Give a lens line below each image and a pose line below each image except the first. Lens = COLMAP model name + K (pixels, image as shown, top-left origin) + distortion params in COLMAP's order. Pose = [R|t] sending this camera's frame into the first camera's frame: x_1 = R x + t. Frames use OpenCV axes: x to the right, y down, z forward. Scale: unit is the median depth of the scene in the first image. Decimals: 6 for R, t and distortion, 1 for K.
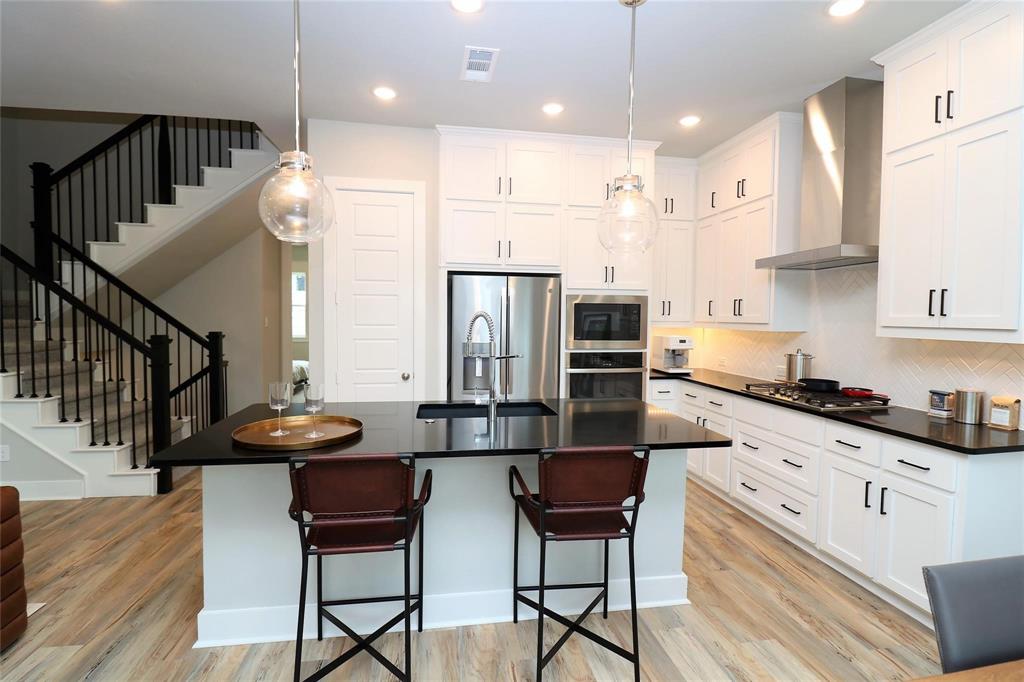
lens RADIAL K [[476.8, 0, 509.2], [0, 476.8, 337.1], [0, 0, 1]] dist [0.000795, -0.013151]
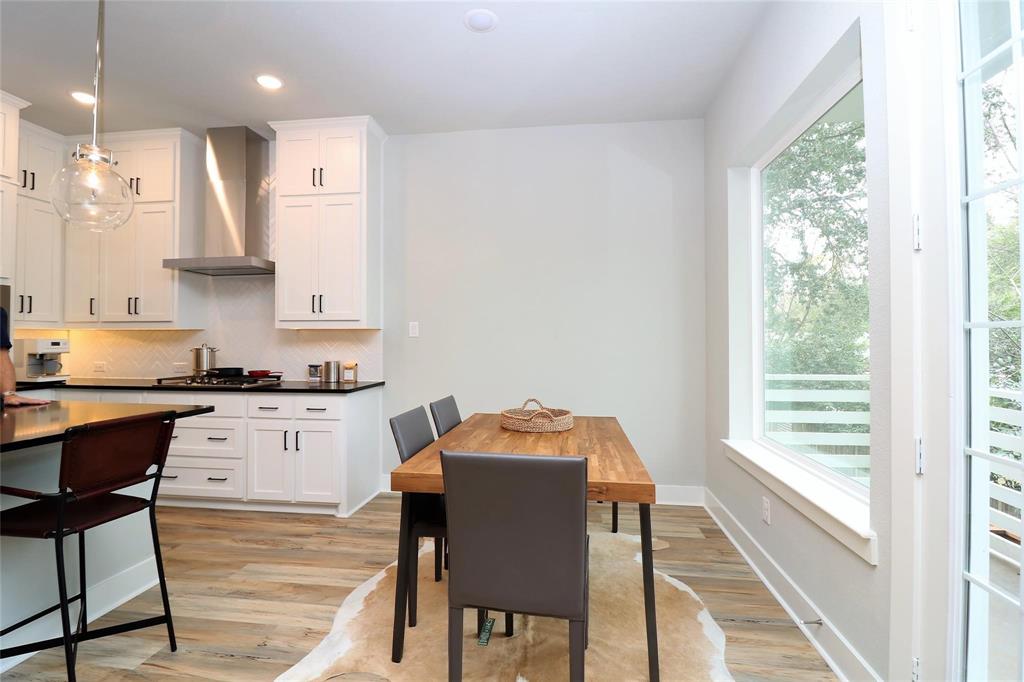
lens RADIAL K [[476.8, 0, 509.2], [0, 476.8, 337.1], [0, 0, 1]] dist [0.000795, -0.013151]
pose [[0.296908, -0.001934, 0.954904, -0.266087], [0.043278, 0.998998, -0.011433, 0.055972], [-0.953925, 0.044721, 0.296694, -0.027461]]
